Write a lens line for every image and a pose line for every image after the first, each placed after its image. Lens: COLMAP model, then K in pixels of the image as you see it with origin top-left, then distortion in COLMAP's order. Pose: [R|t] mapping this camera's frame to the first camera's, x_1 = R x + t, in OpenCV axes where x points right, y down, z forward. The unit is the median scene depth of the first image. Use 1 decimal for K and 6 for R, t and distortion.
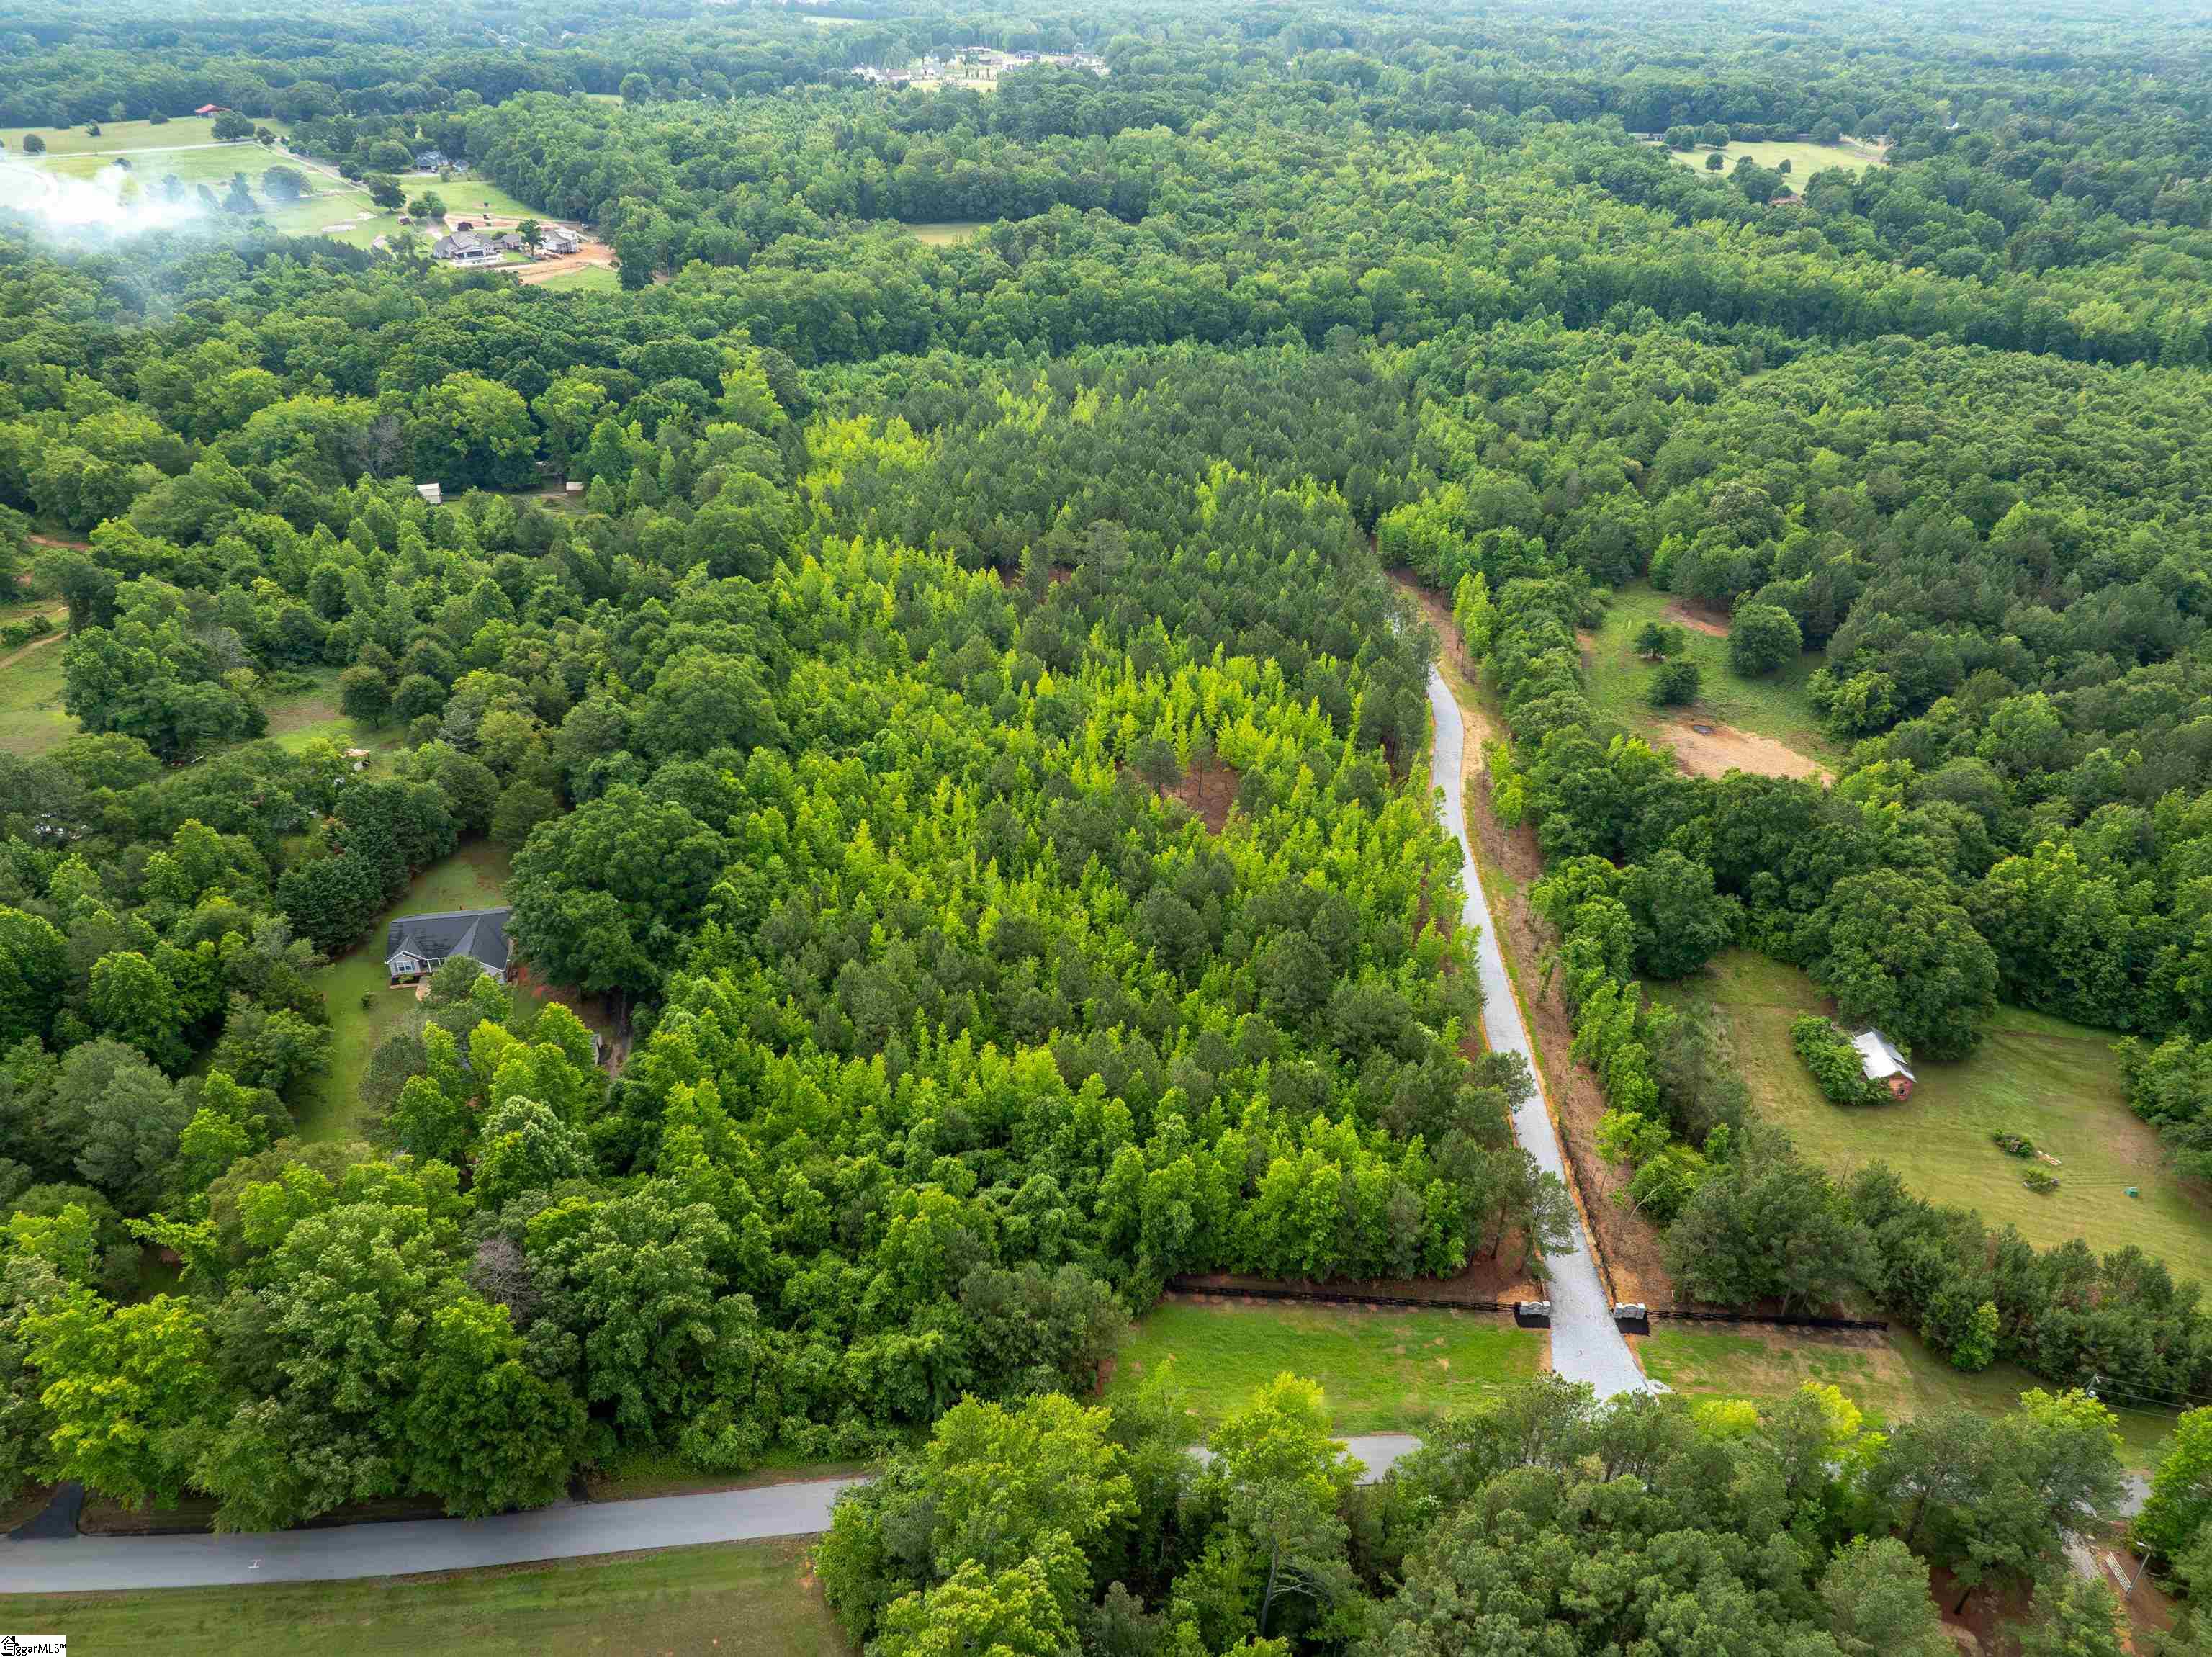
lens RADIAL K [[1551.6, 0, 1117.6], [0, 1551.6, 828.3], [0, 0, 1]] dist [-0.051195, 0.019800]
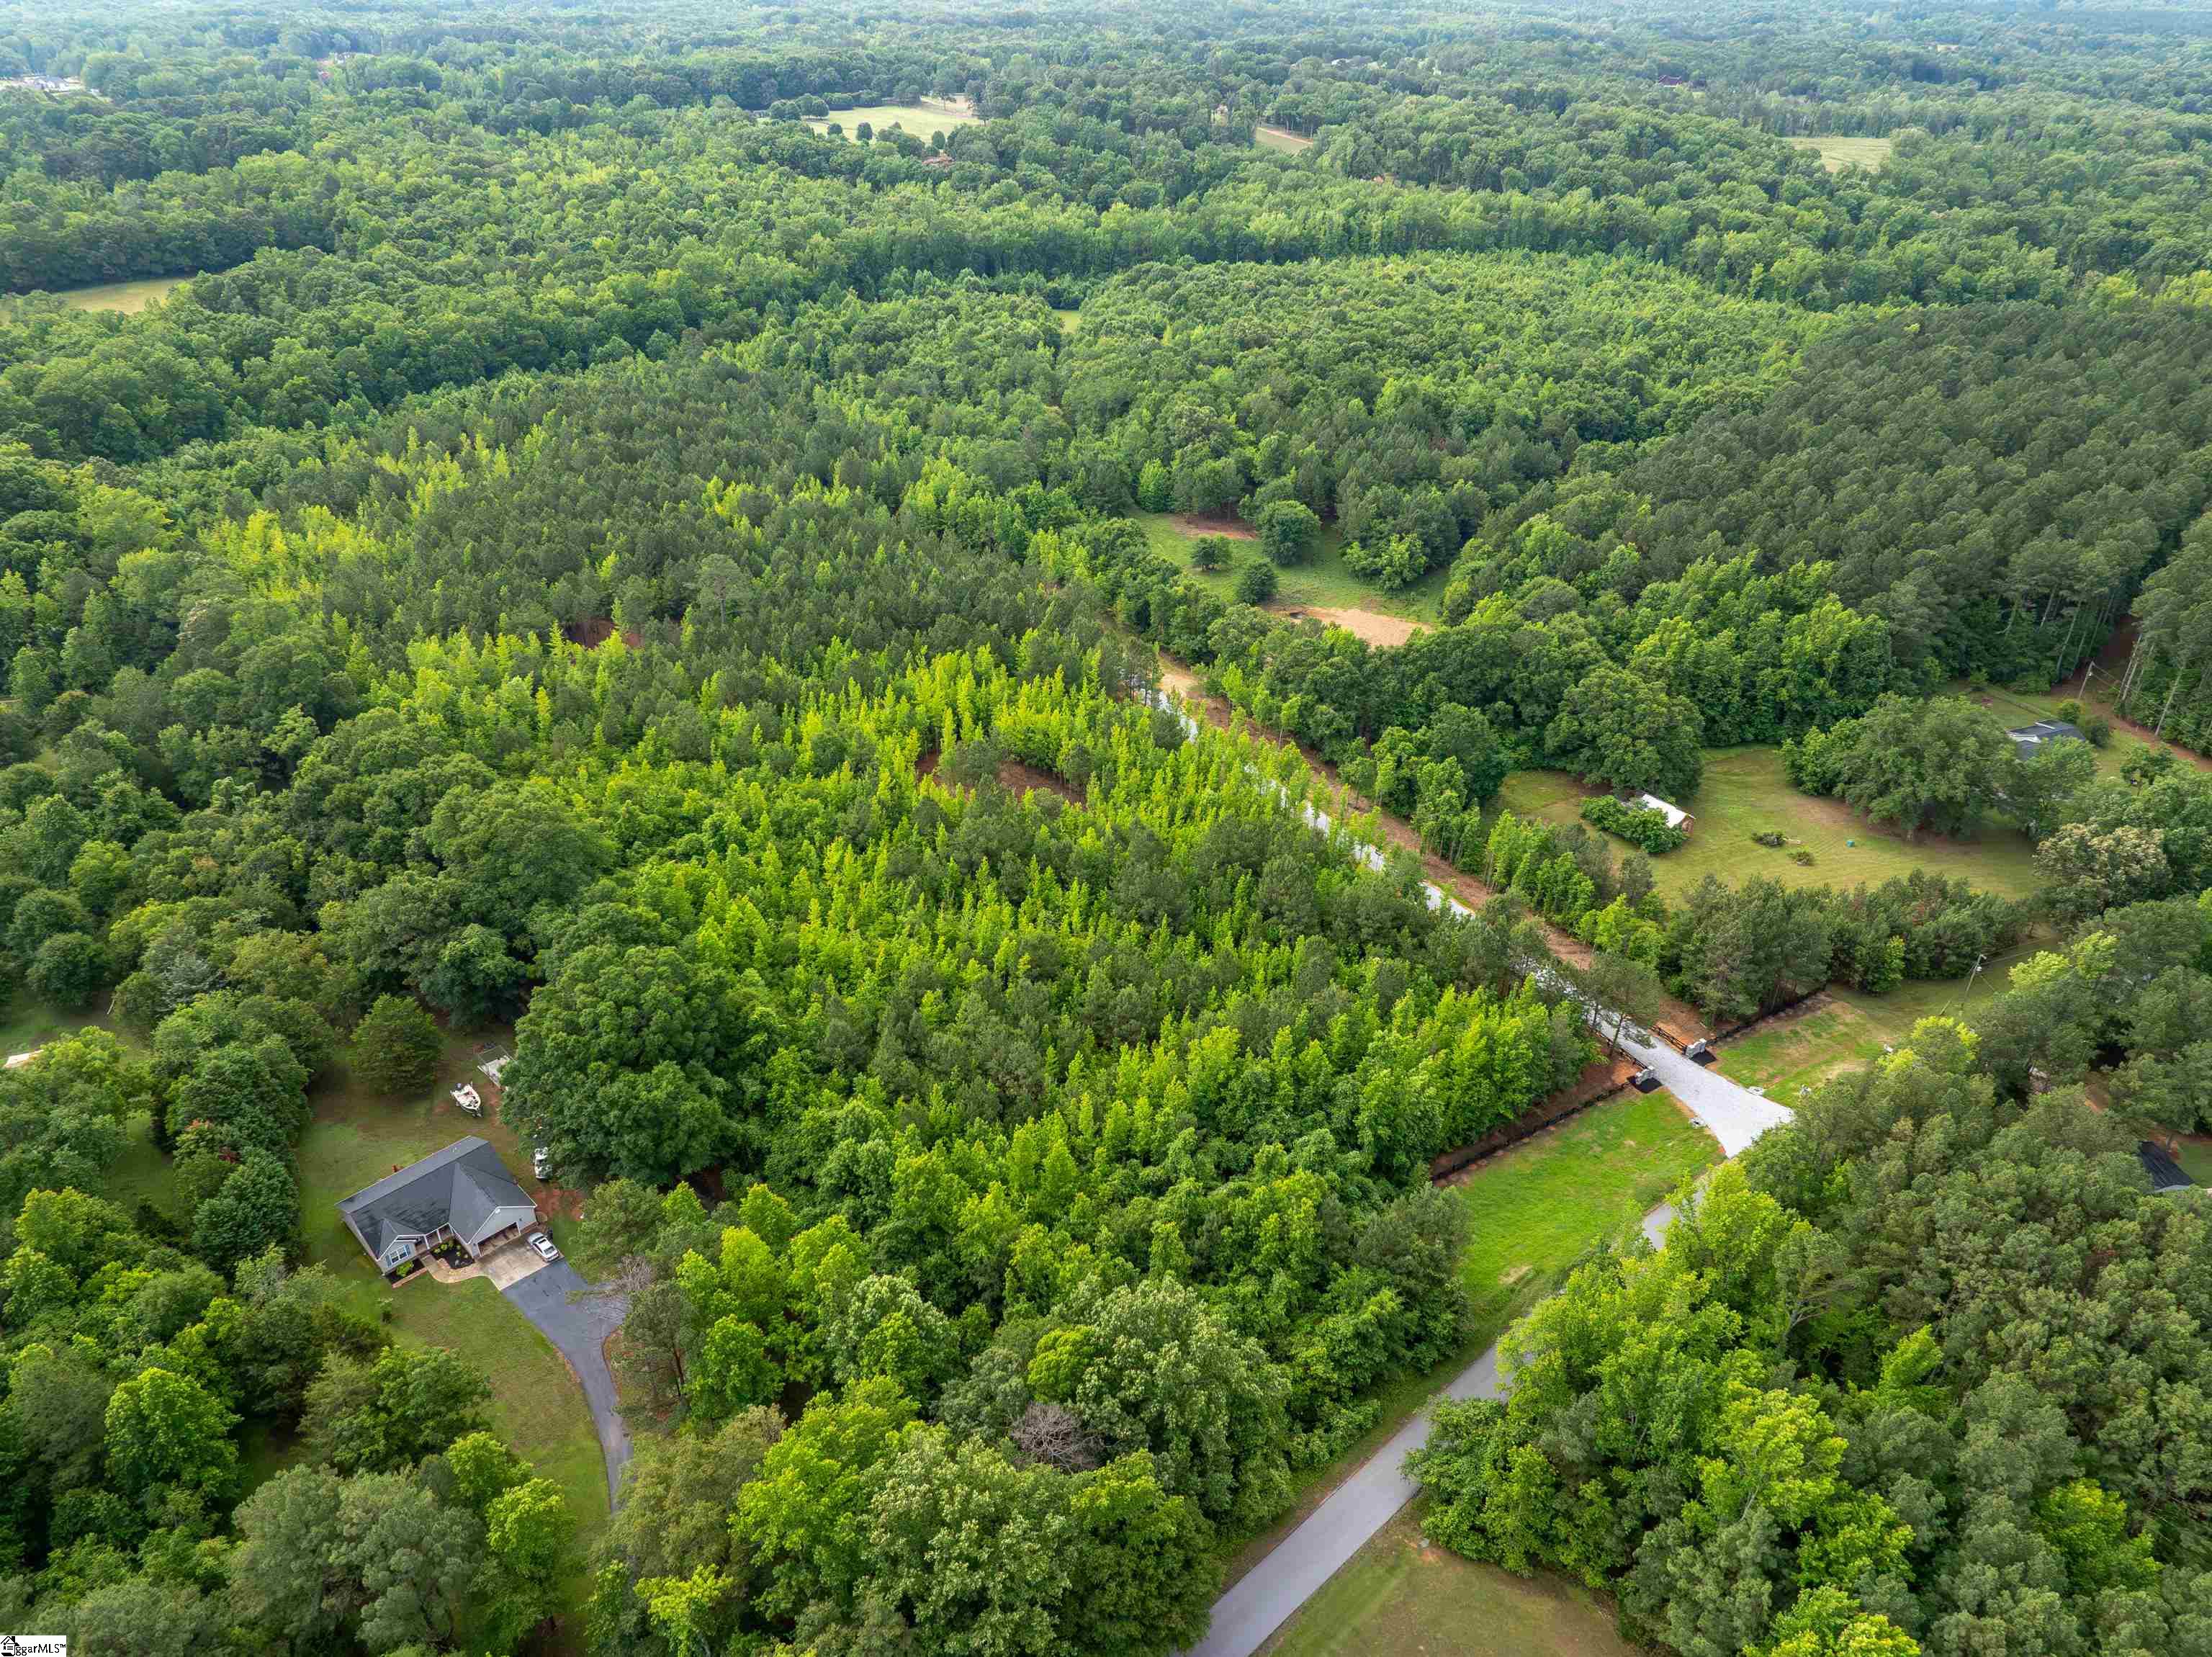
lens RADIAL K [[1551.6, 0, 1111.7], [0, 1551.6, 832.3], [0, 0, 1]] dist [-0.051195, 0.019800]
pose [[0.819488, -0.300632, 0.487914, -0.303448], [0.295494, 0.951121, 0.089735, -0.049456], [-0.491043, 0.070639, 0.868267, 0.077947]]
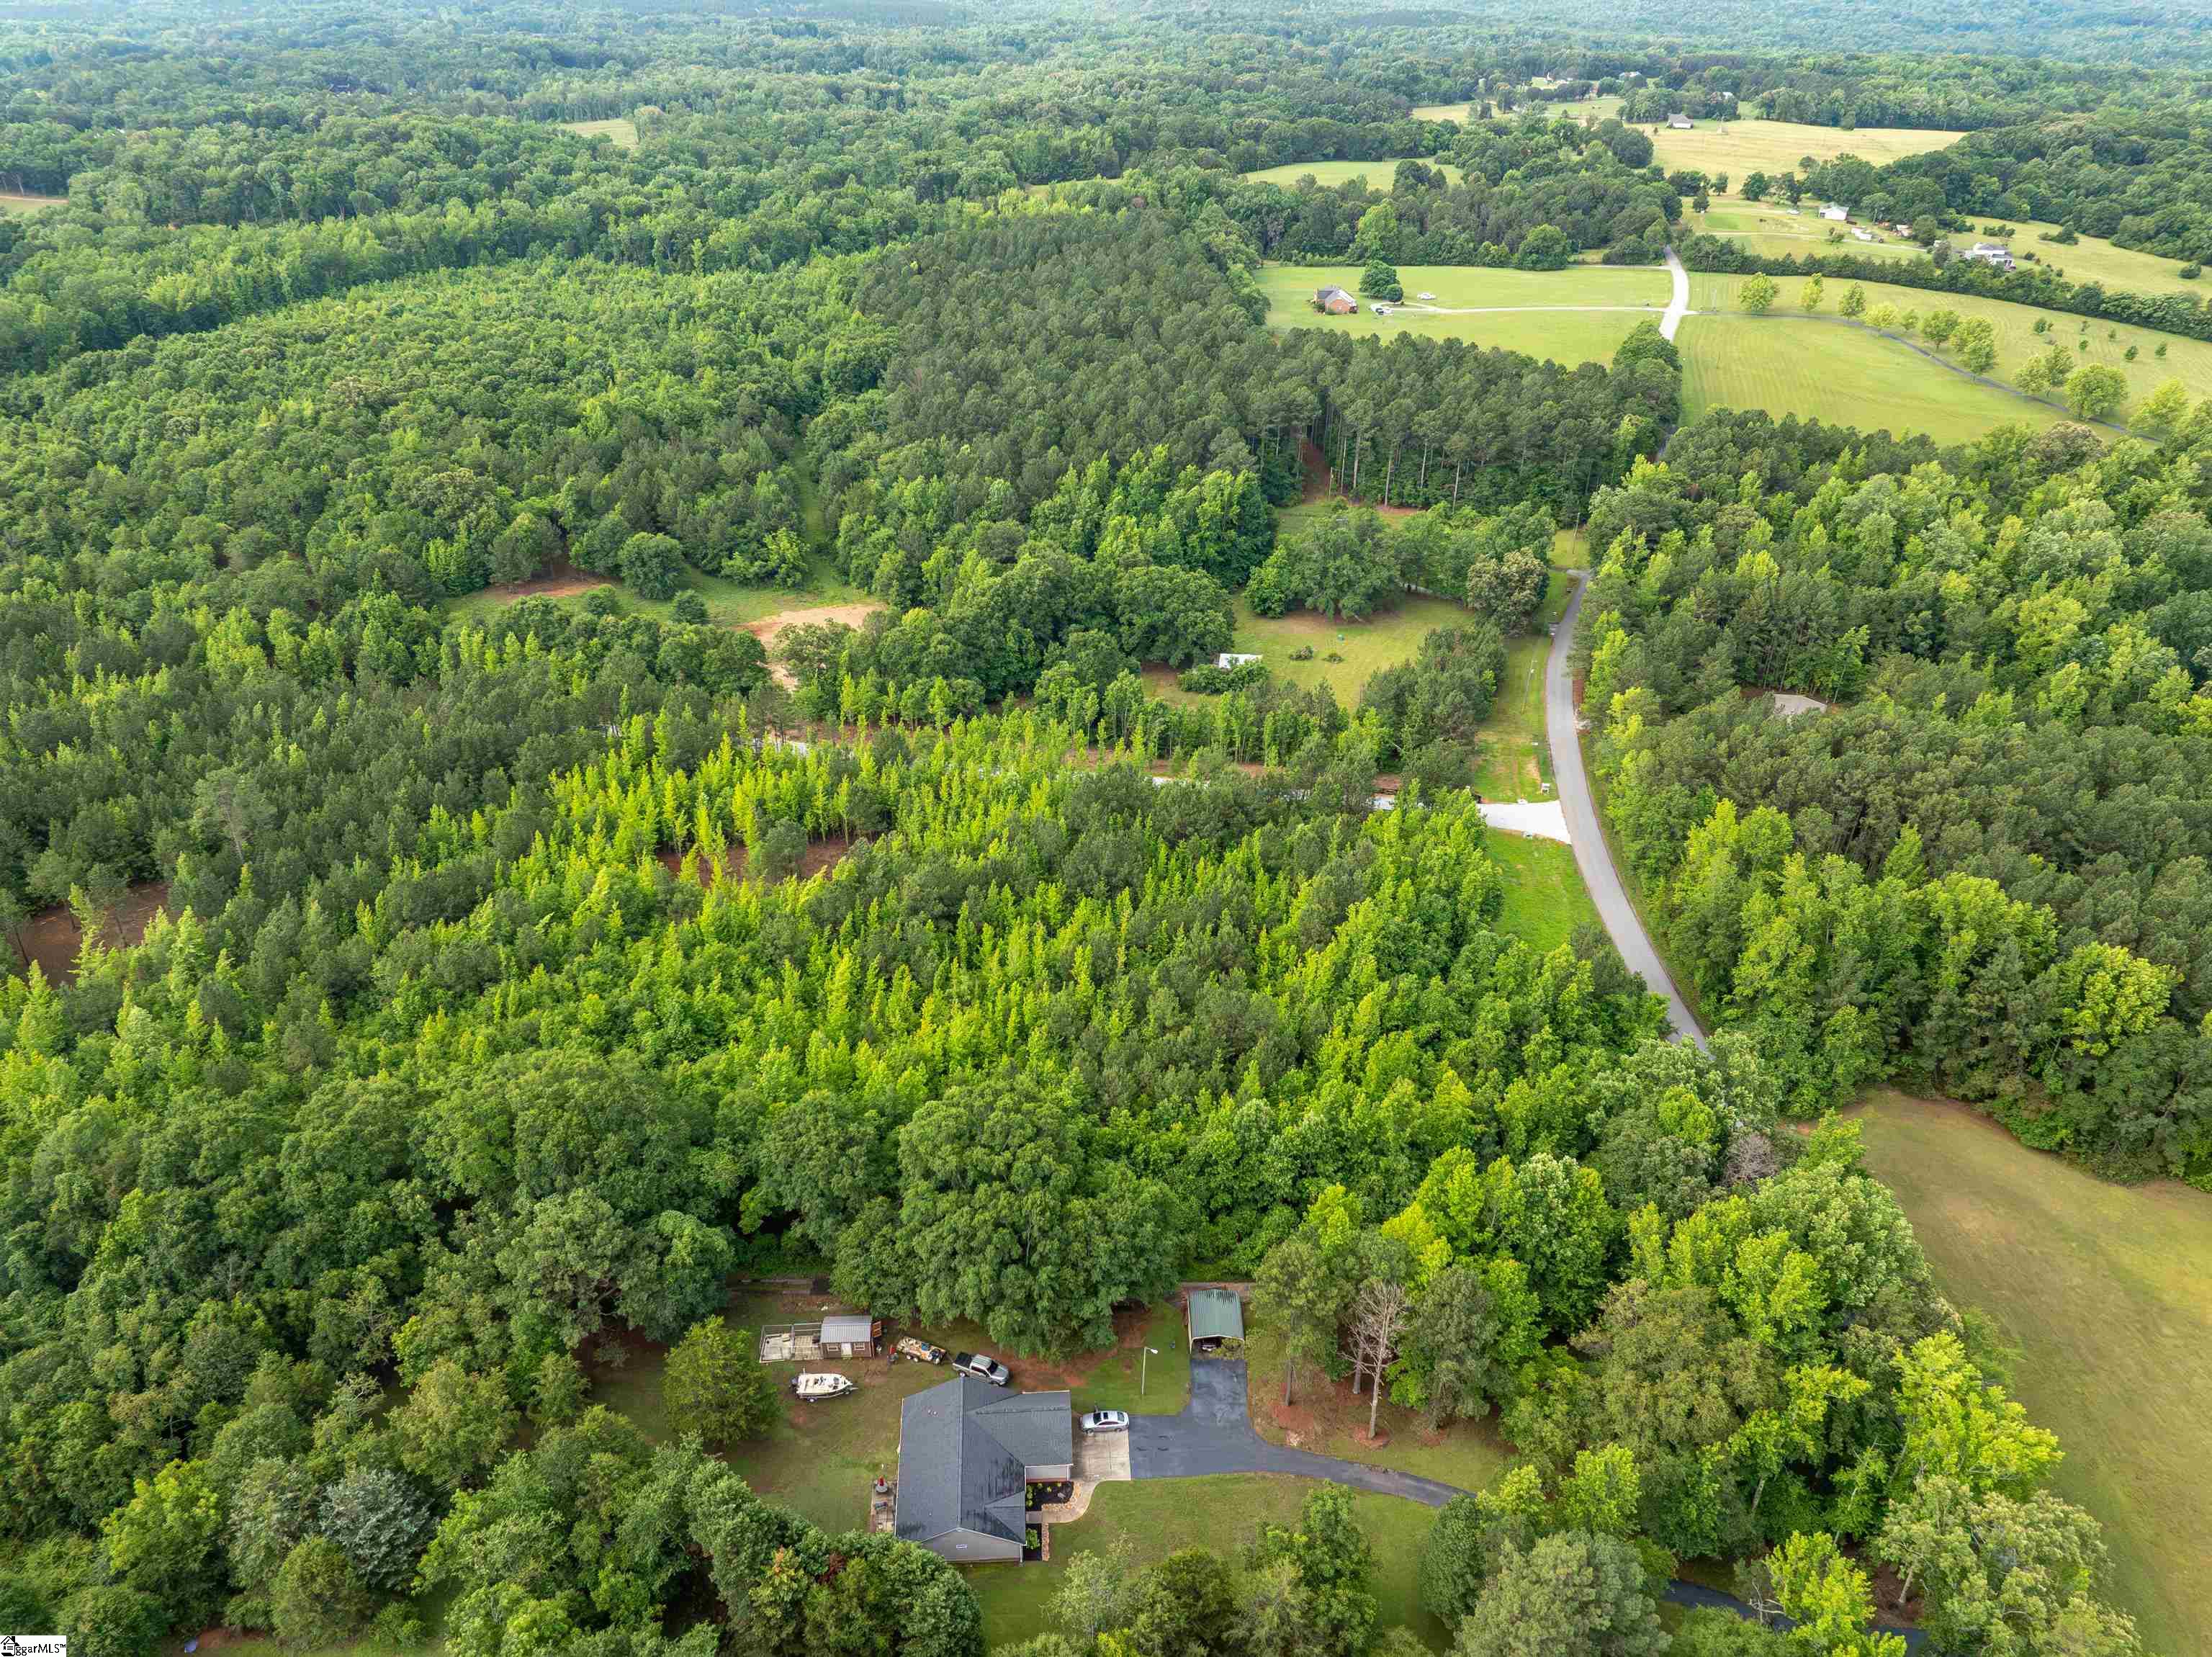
lens RADIAL K [[1551.6, 0, 1085.1], [0, 1551.6, 828.1], [0, 0, 1]] dist [-0.051195, 0.019800]
pose [[0.122319, -0.515422, 0.848162, -0.546186], [0.505986, 0.767566, 0.393472, -0.244236], [-0.853824, 0.381029, 0.354684, 0.403104]]
